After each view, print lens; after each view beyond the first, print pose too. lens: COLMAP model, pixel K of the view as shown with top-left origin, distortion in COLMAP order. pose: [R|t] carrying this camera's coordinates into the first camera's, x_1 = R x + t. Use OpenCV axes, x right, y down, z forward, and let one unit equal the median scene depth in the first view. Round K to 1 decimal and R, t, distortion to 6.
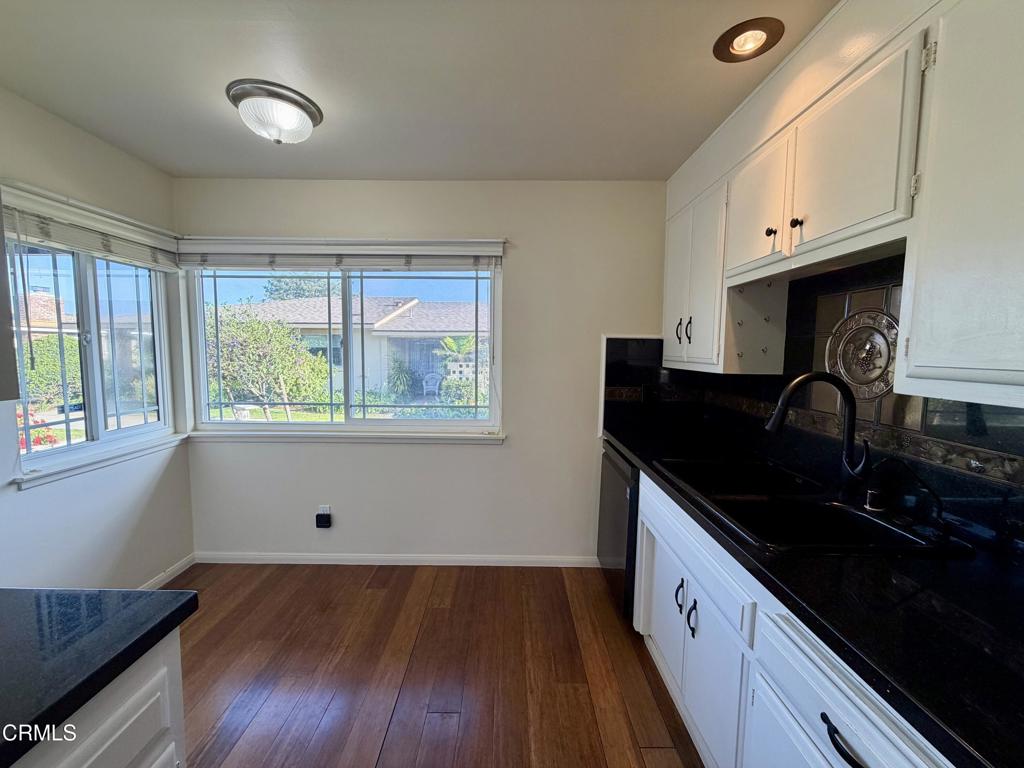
lens RADIAL K [[410.7, 0, 503.9], [0, 410.7, 382.6], [0, 0, 1]] dist [0.000128, -0.000037]
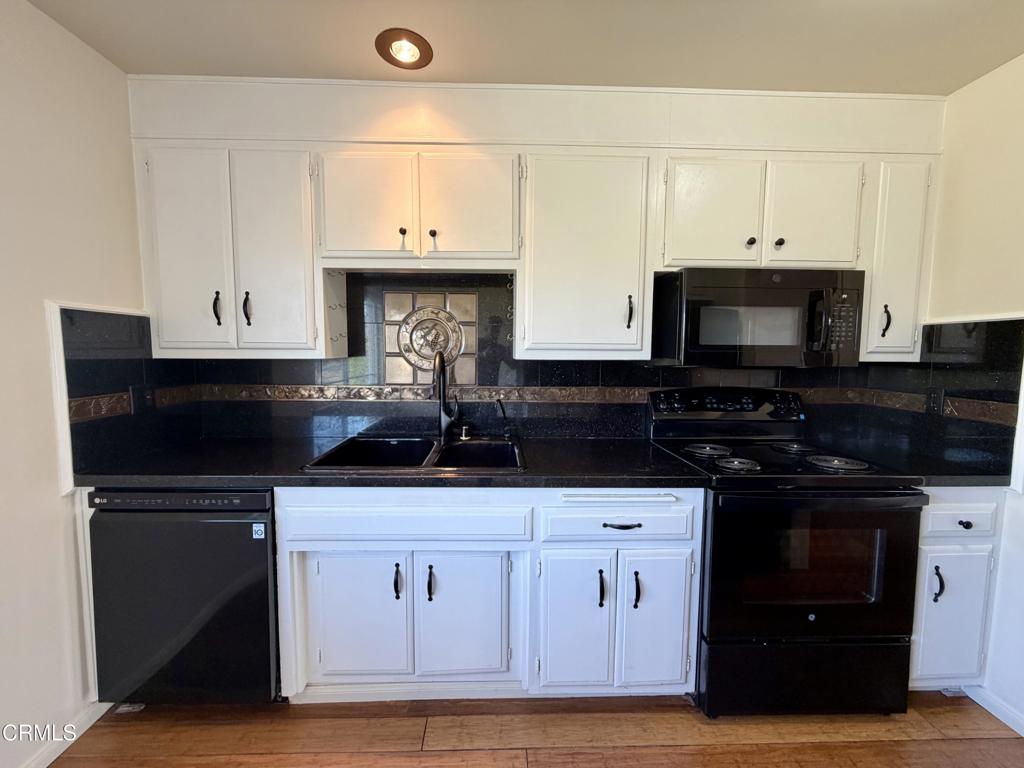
lens RADIAL K [[410.7, 0, 503.9], [0, 410.7, 382.6], [0, 0, 1]] dist [0.000128, -0.000037]
pose [[-0.031376, -0.093928, 0.995084, -0.515725], [0.077977, 0.992310, 0.096125, -0.030181], [-0.996461, 0.080610, -0.023810, 0.729022]]
